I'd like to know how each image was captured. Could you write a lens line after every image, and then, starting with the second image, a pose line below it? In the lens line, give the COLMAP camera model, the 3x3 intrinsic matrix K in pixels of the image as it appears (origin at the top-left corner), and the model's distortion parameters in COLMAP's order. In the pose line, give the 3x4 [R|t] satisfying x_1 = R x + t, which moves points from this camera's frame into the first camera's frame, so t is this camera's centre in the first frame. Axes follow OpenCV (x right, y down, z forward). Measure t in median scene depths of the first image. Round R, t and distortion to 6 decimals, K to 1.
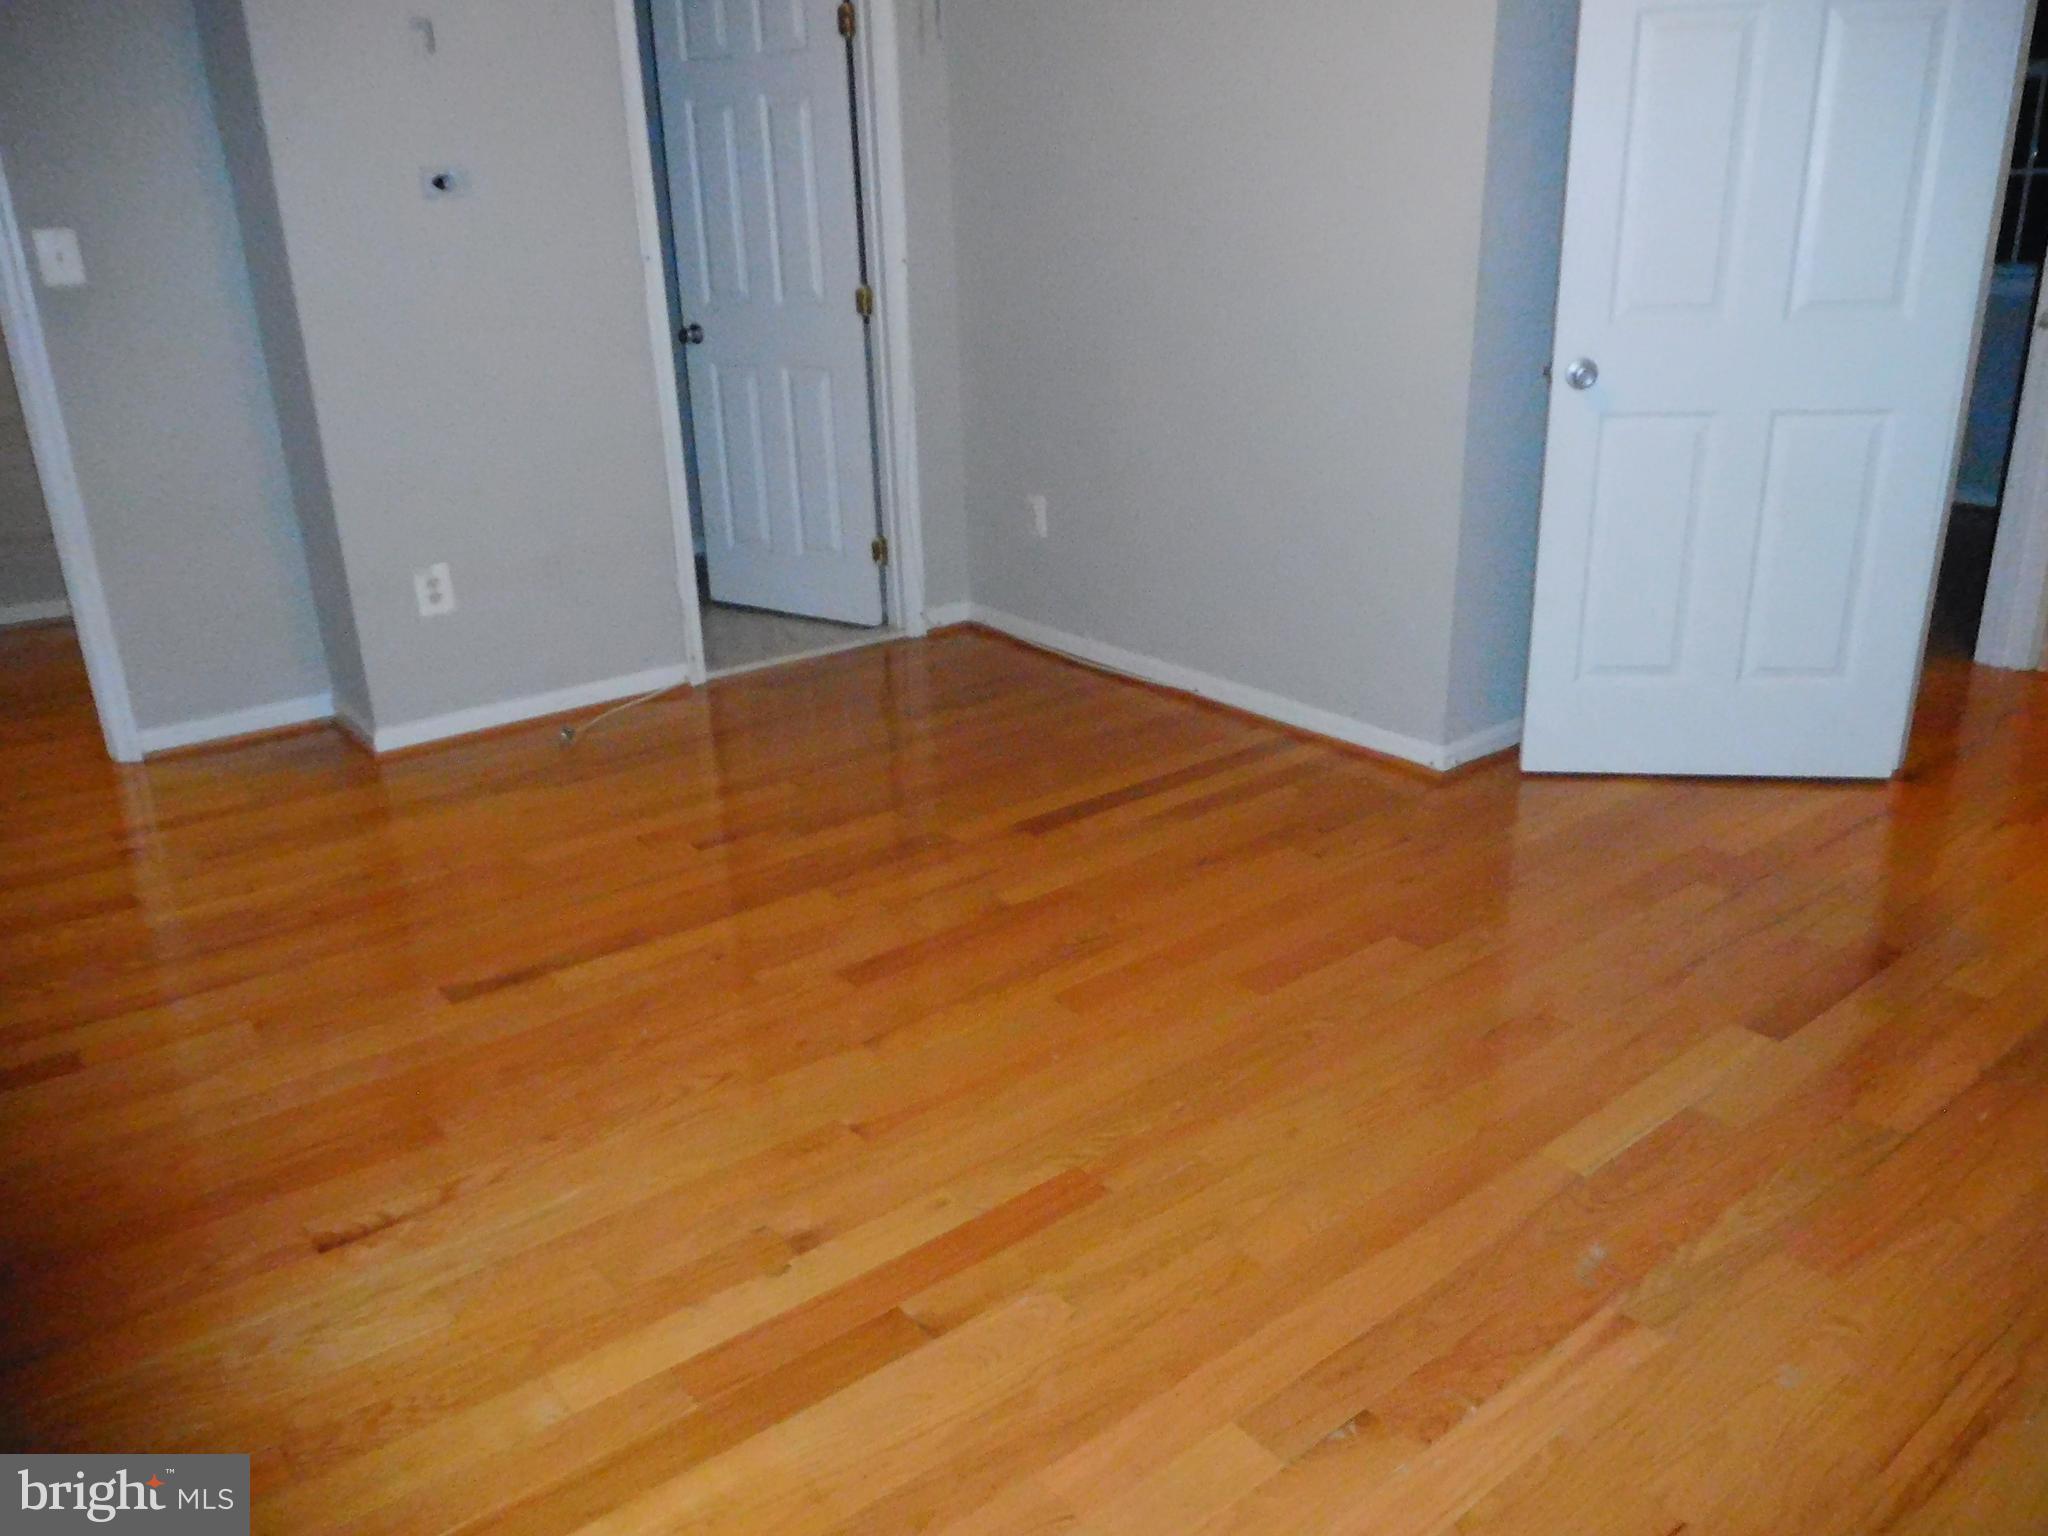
lens RADIAL K [[1514.7, 0, 1037.1], [0, 1514.7, 768.0], [0, 0, 1]] dist [-0.031064, 0.000706]
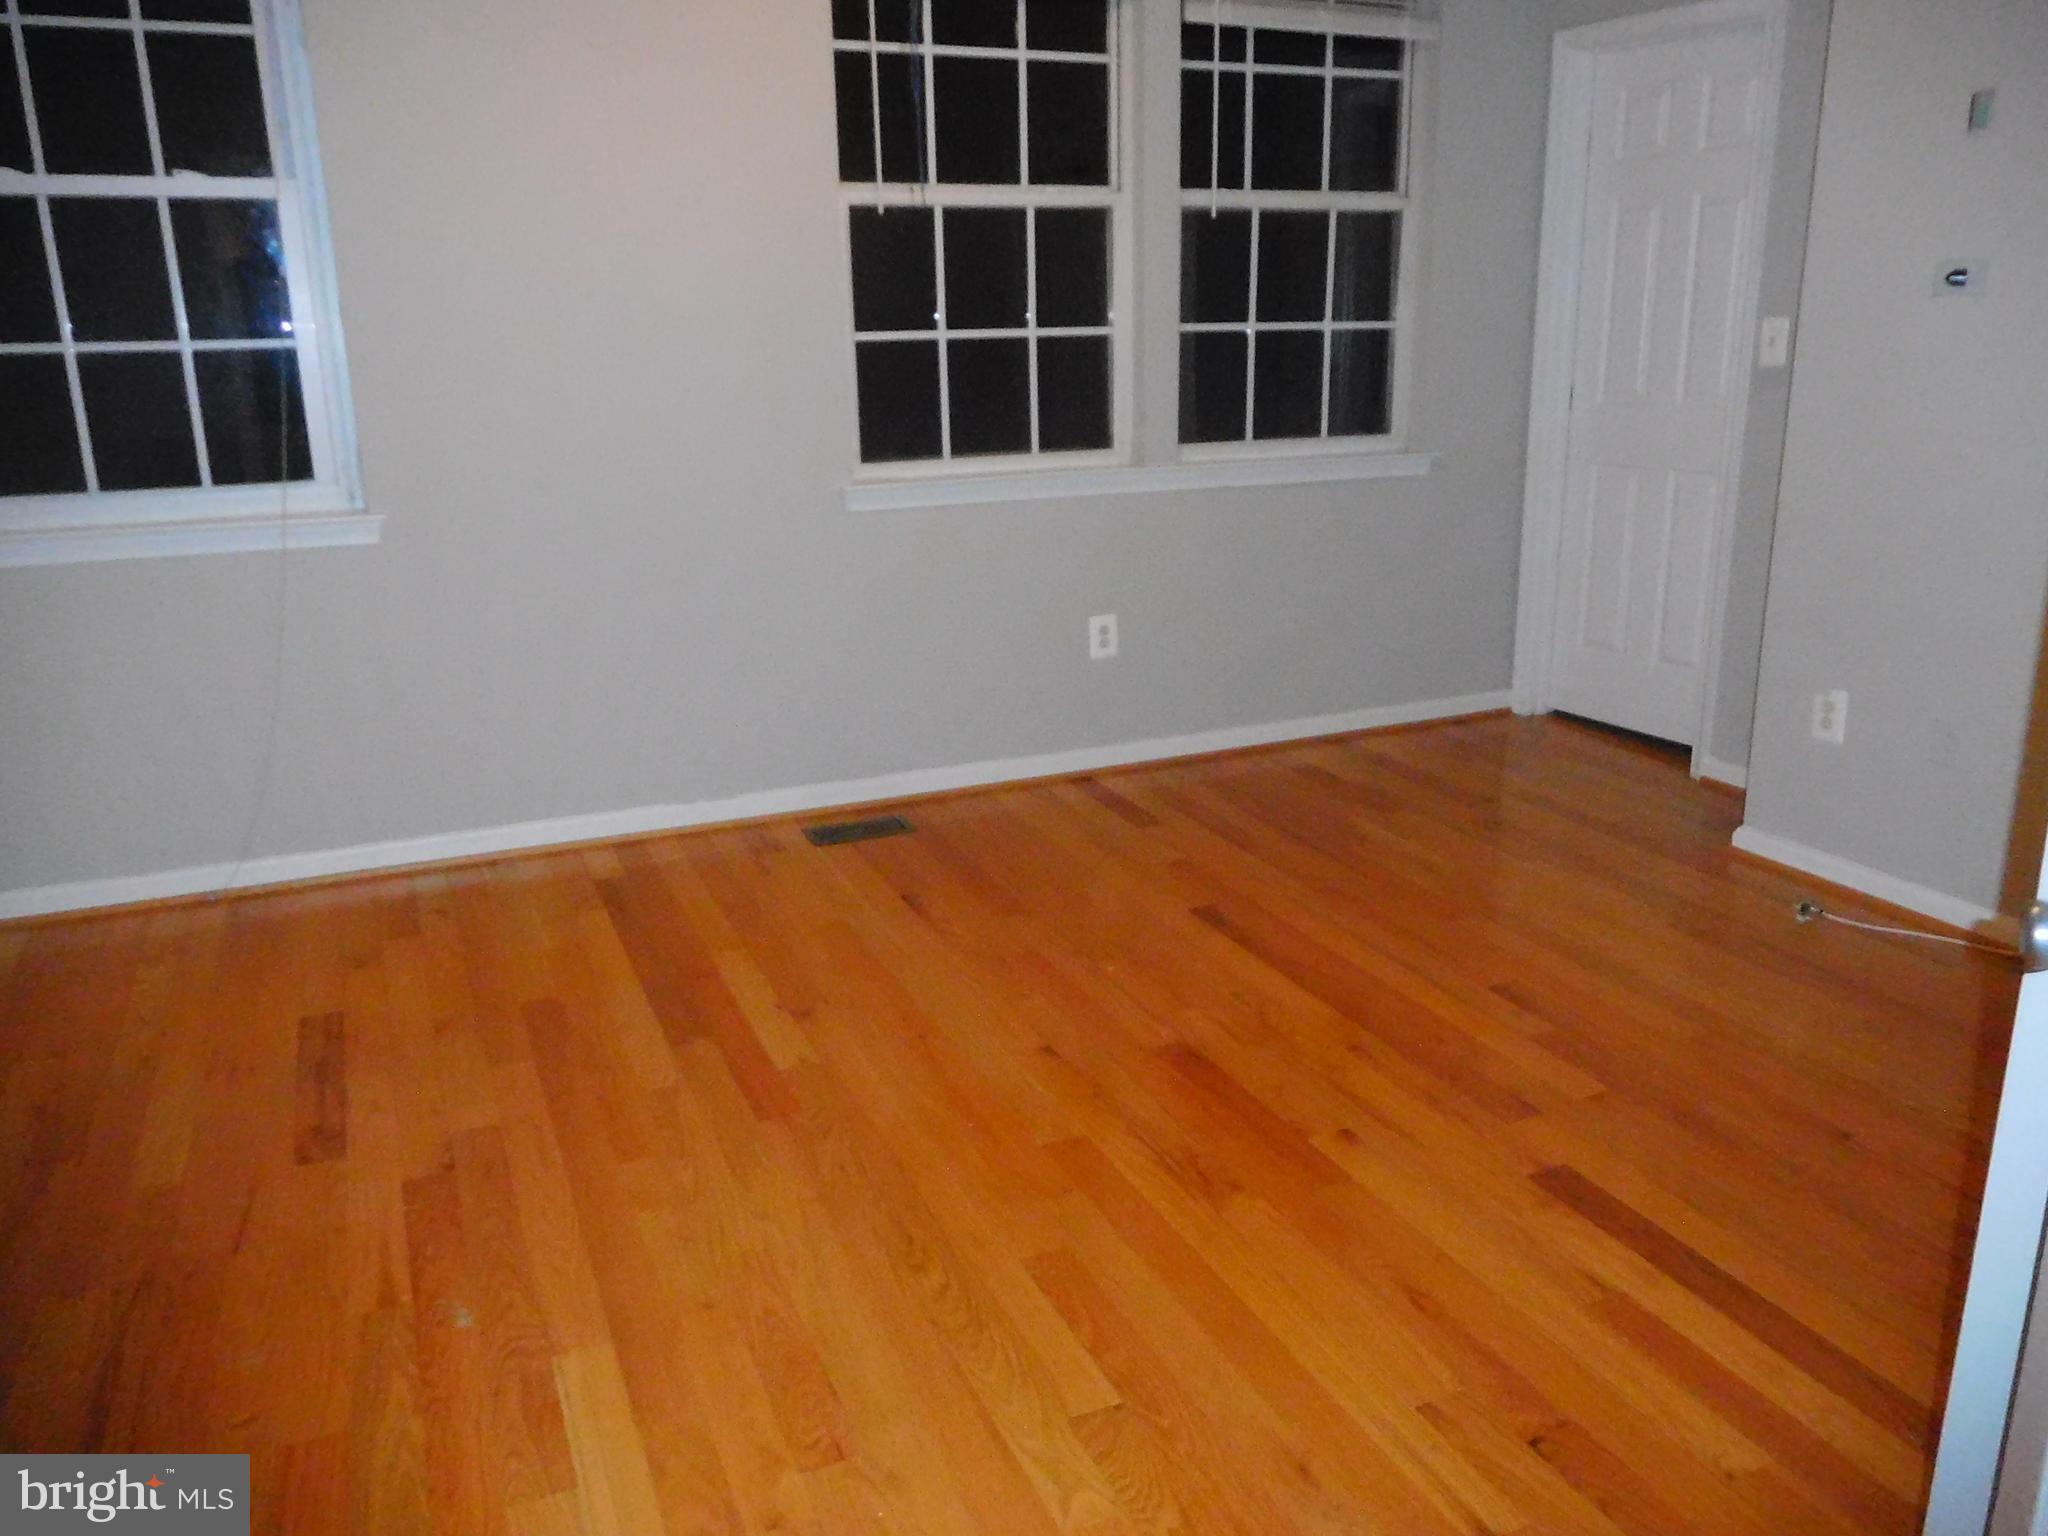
lens RADIAL K [[1514.7, 0, 1031.8], [0, 1514.7, 761.9], [0, 0, 1]] dist [-0.031064, 0.000706]
pose [[-0.255275, 0.296886, -0.920159, 0.679849], [-0.311654, 0.875629, 0.368979, -0.330255], [0.915263, 0.380962, -0.131001, 0.811032]]
